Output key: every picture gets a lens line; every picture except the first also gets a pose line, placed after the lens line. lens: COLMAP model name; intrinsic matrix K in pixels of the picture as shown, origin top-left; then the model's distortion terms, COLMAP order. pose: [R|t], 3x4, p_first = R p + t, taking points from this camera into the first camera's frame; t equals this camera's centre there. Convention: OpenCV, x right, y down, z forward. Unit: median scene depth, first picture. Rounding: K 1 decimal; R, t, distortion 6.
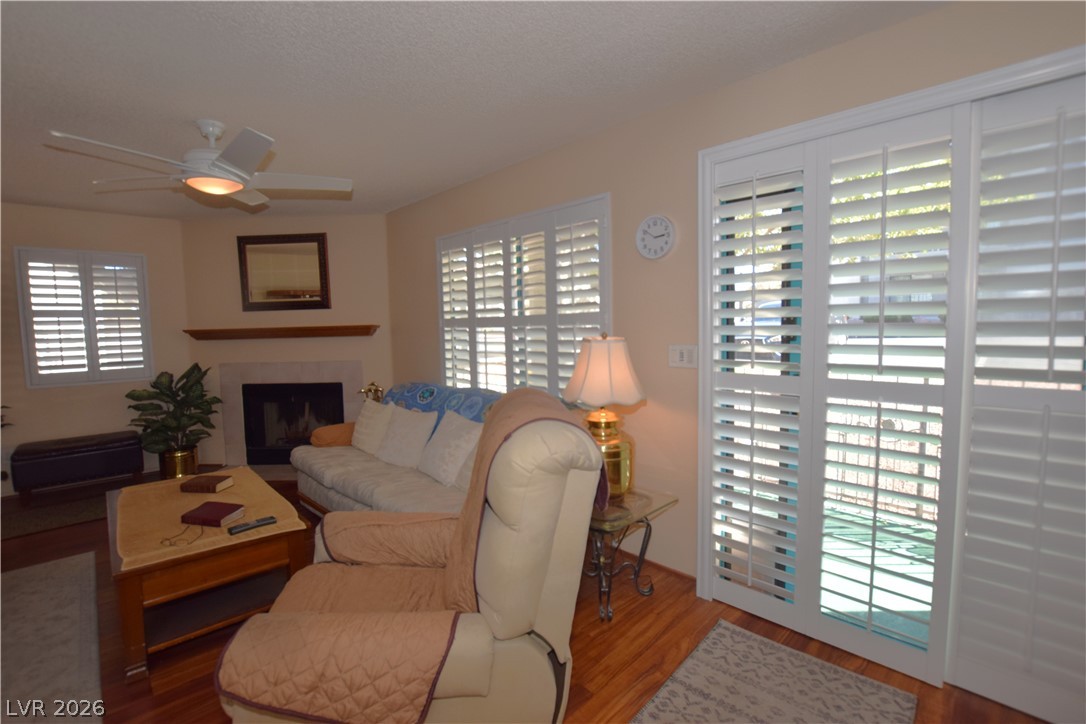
lens RADIAL K [[486.7, 0, 546.7], [0, 486.7, 354.8], [0, 0, 1]] dist [-0.035664, 0.005340]
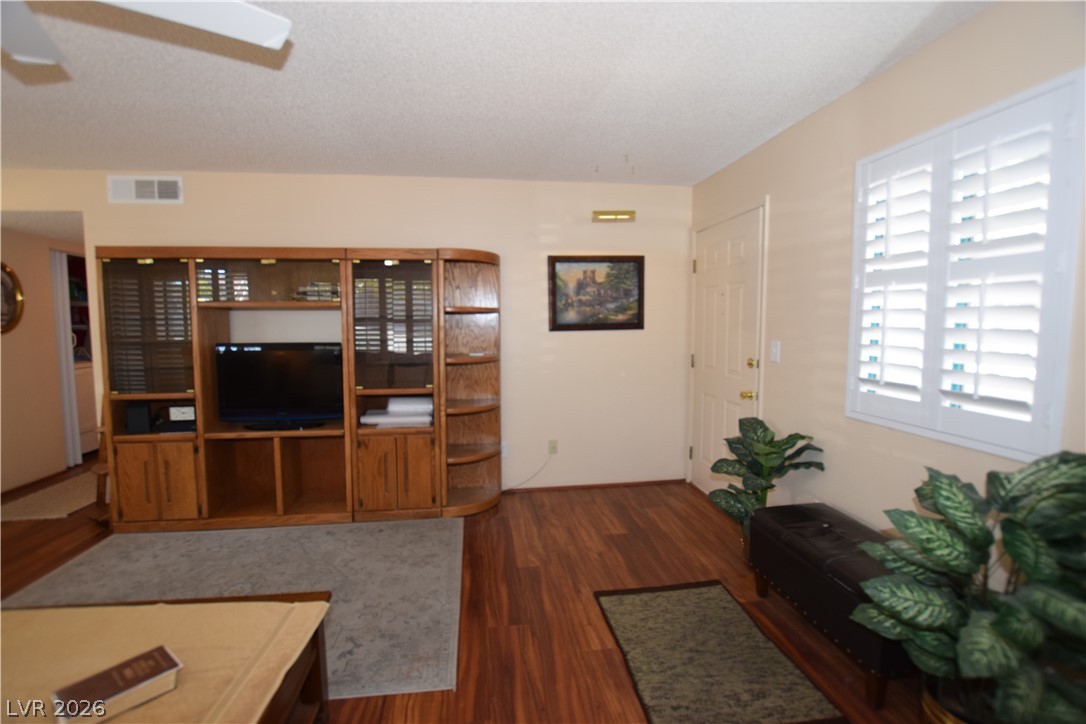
lens RADIAL K [[486.7, 0, 543.2], [0, 486.7, 356.9], [0, 0, 1]] dist [-0.035664, 0.005340]
pose [[-0.597638, 0.076438, -0.798114, -0.482752], [-0.033313, 0.992218, 0.119973, -0.059498], [0.801074, 0.098287, -0.590441, 1.162932]]
